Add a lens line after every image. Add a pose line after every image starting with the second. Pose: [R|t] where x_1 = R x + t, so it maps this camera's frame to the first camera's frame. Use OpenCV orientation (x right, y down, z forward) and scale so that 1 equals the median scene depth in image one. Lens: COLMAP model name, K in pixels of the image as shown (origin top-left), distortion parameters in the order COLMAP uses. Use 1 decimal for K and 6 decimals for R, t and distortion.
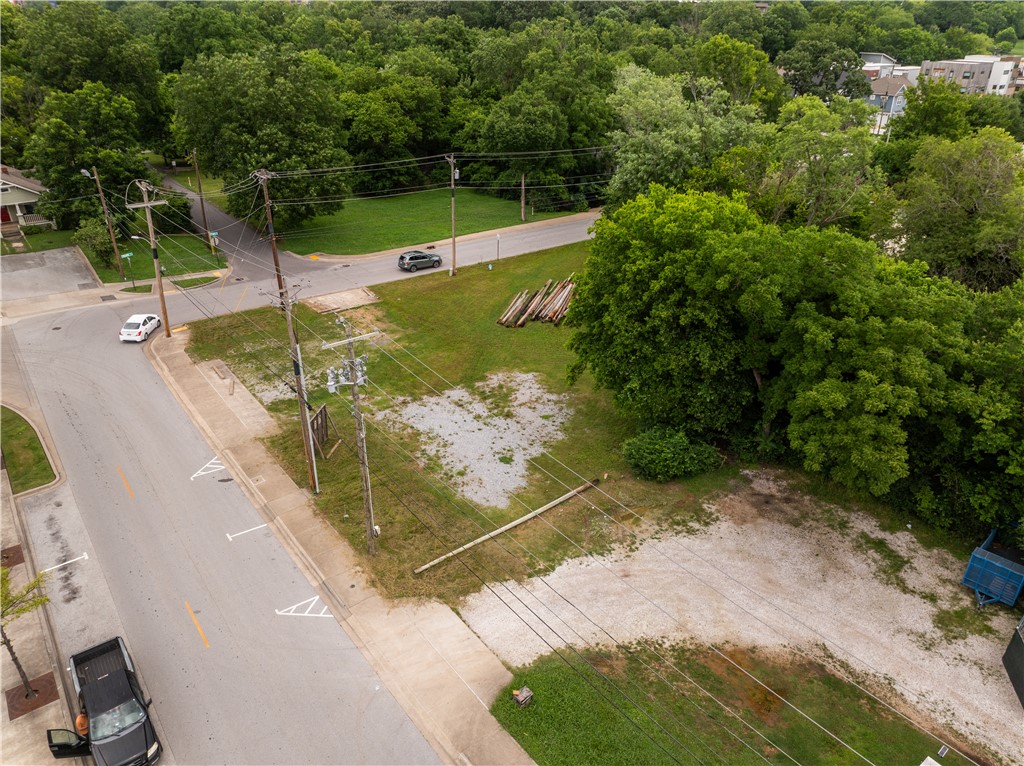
lens RADIAL K [[719.9, 0, 508.8], [0, 719.9, 389.7], [0, 0, 1]] dist [-0.045192, 0.012002]
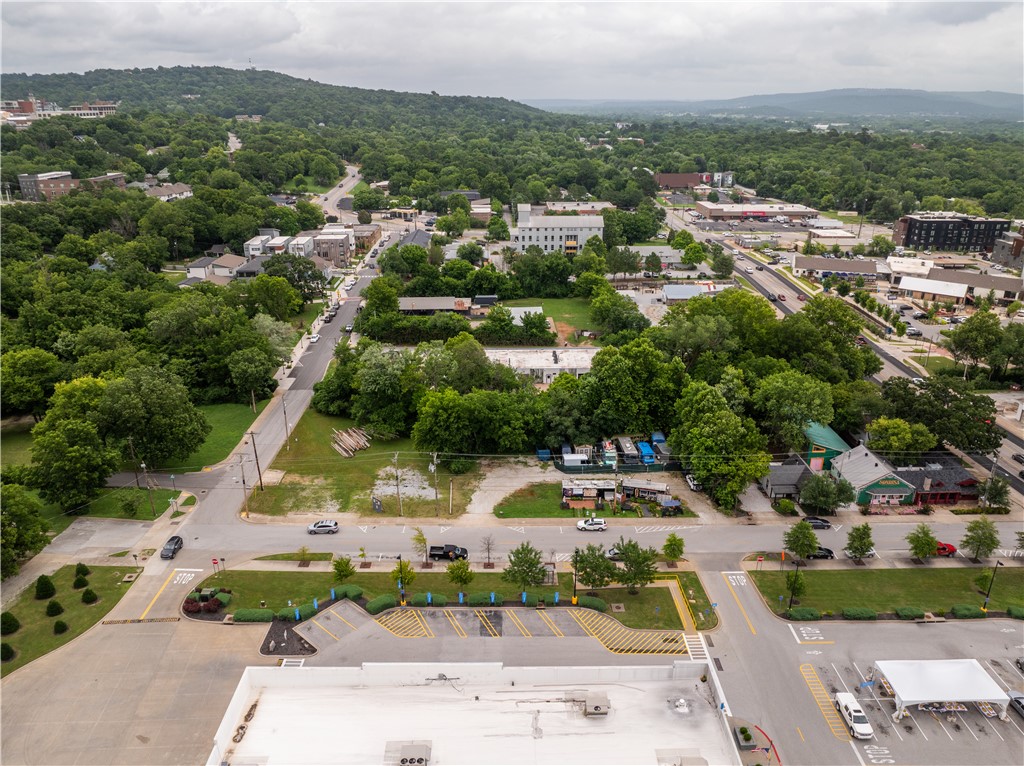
lens RADIAL K [[719.9, 0, 511.5], [0, 719.9, 388.3], [0, 0, 1]] dist [-0.045192, 0.012002]
pose [[0.599361, -0.301297, 0.741611, -1.749927], [0.377411, 0.923387, 0.070129, -0.337534], [-0.705923, 0.237859, 0.667155, -1.290721]]
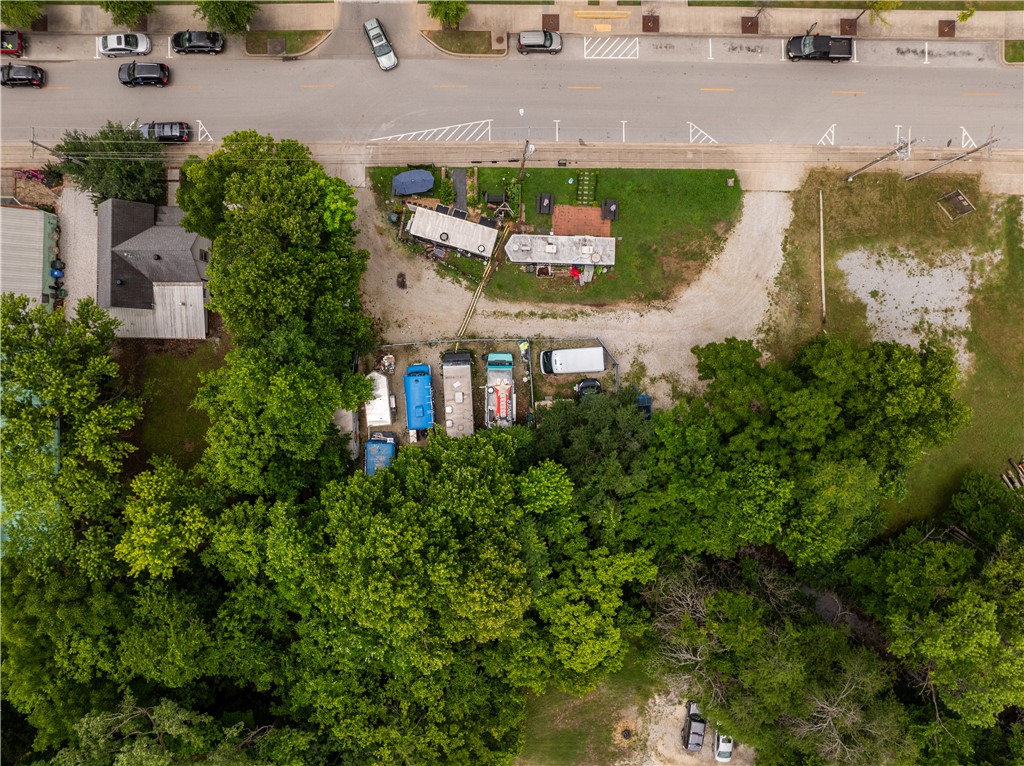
lens RADIAL K [[719.9, 0, 512.3], [0, 719.9, 381.9], [0, 0, 1]] dist [-0.045192, 0.012002]
pose [[-0.617025, 0.786943, 0.000507, 0.581737], [-0.380829, -0.299164, 0.874912, -0.934547], [0.688658, 0.539650, 0.484282, -0.192154]]
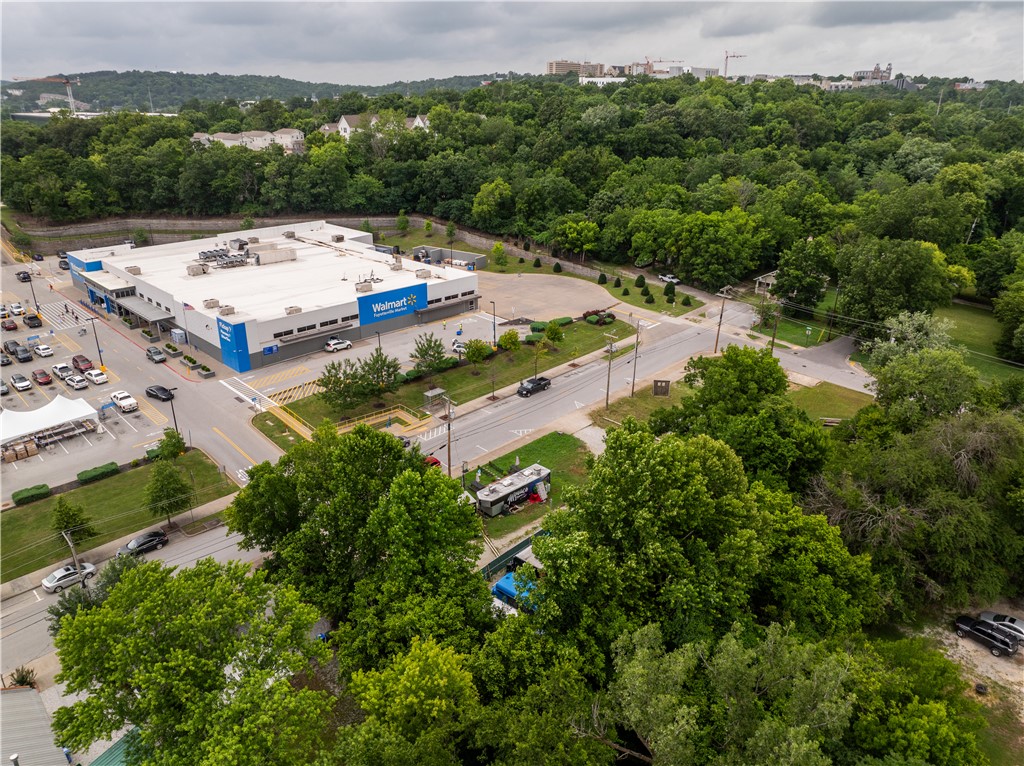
lens RADIAL K [[719.9, 0, 508.1], [0, 719.9, 386.6], [0, 0, 1]] dist [-0.045192, 0.012002]
pose [[0.131900, 0.378001, -0.916361, 1.798898], [-0.469354, 0.838059, 0.278143, -0.359222], [0.873103, 0.393411, 0.287956, -0.195470]]
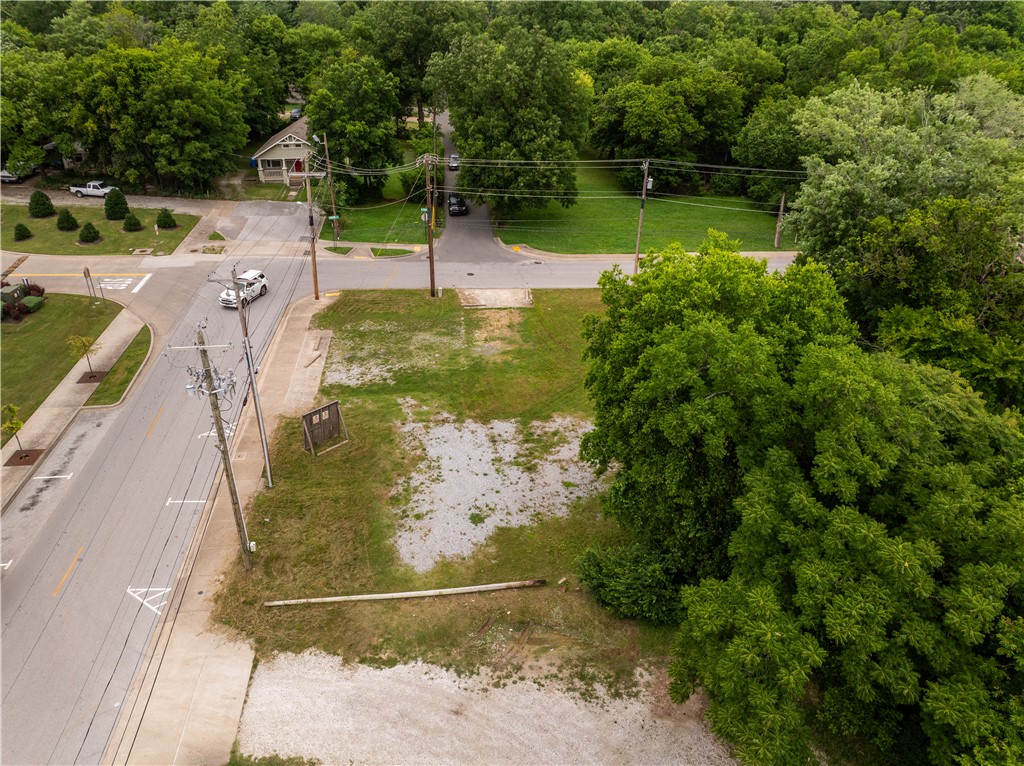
lens RADIAL K [[719.9, 0, 508.8], [0, 719.9, 386.5], [0, 0, 1]] dist [-0.045192, 0.012002]
pose [[0.851669, 0.254703, -0.458024, 0.346586], [-0.249103, 0.965661, 0.073804, -0.116454], [0.461094, 0.051238, 0.885871, 0.220321]]
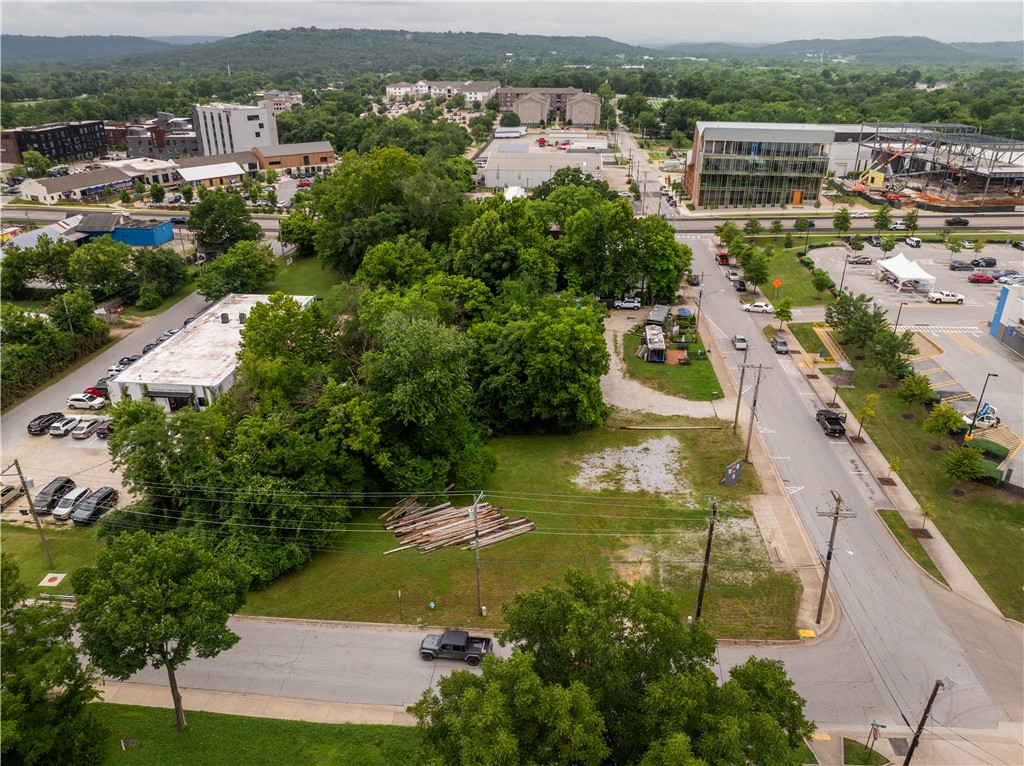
lens RADIAL K [[719.9, 0, 508.3], [0, 719.9, 389.6], [0, 0, 1]] dist [-0.045192, 0.012002]
pose [[-0.728938, -0.298455, 0.616096, -0.804684], [0.318990, 0.648208, 0.691427, -1.344260], [-0.605718, 0.700536, -0.377299, 1.675592]]
